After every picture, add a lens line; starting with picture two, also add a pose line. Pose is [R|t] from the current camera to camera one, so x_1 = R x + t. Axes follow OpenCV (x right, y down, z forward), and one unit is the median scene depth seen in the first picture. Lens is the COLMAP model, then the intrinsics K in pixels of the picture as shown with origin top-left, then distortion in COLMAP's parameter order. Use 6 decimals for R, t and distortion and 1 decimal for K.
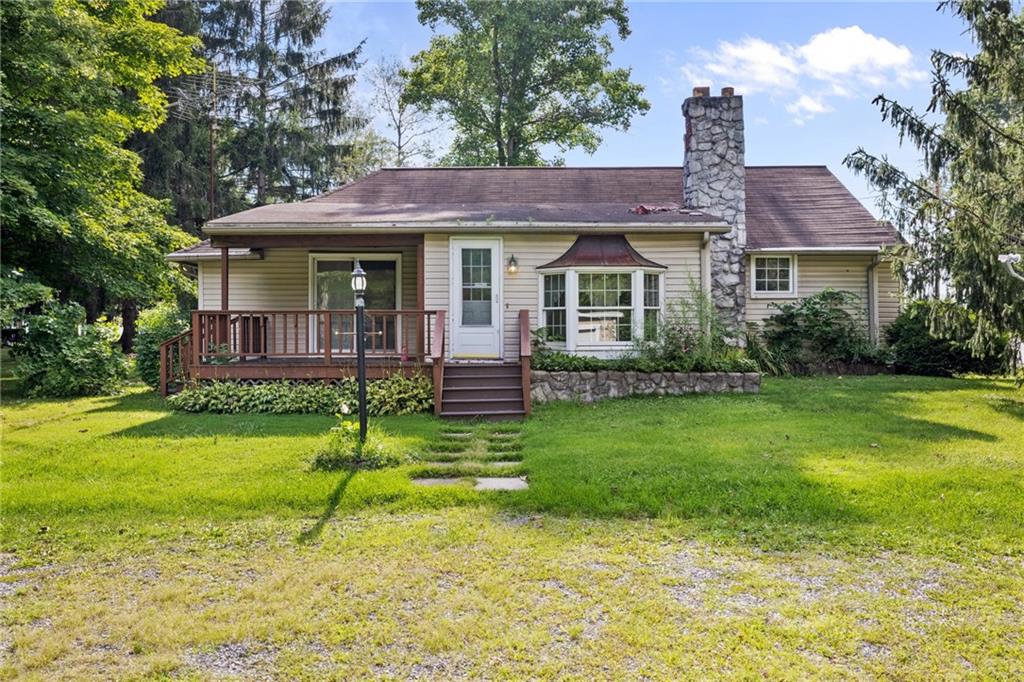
lens RADIAL K [[774.4, 0, 511.9], [0, 774.4, 337.0], [0, 0, 1]] dist [-0.003401, -0.000661]
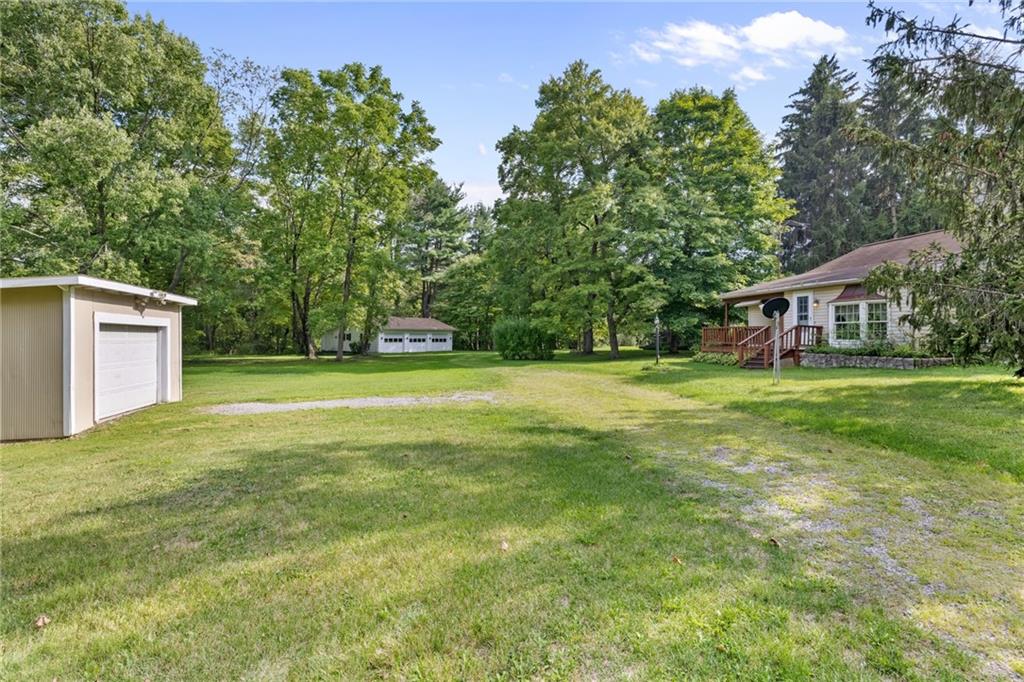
lens RADIAL K [[493.8, 0, 510.9], [0, 493.8, 340.0], [0, 0, 1]] dist [0.000570, 0.000051]
pose [[0.216778, 0.007988, -0.976188, 1.133399], [-0.010997, 0.999923, 0.005740, 0.008857], [0.976159, 0.009491, 0.216849, -0.102606]]
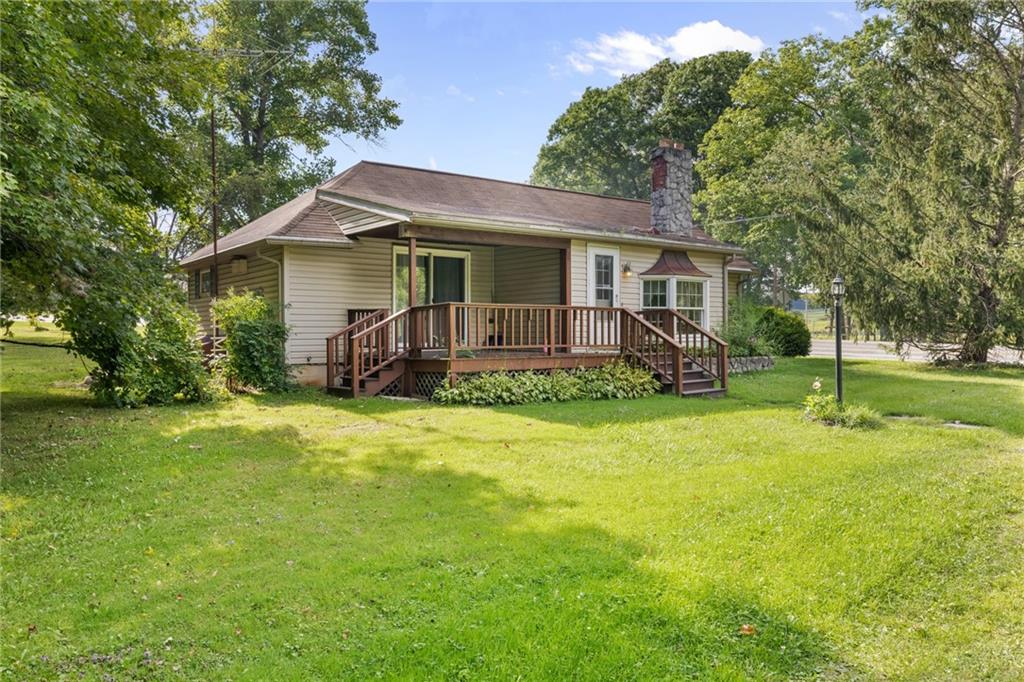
lens RADIAL K [[735.3, 0, 512.3], [0, 735.3, 339.3], [0, 0, 1]] dist [-0.000856, 0.000270]
pose [[0.802942, -0.005223, 0.596035, -0.818685], [0.002109, 0.999980, 0.005922, 0.005726], [-0.596054, -0.003498, 0.802937, 0.191163]]
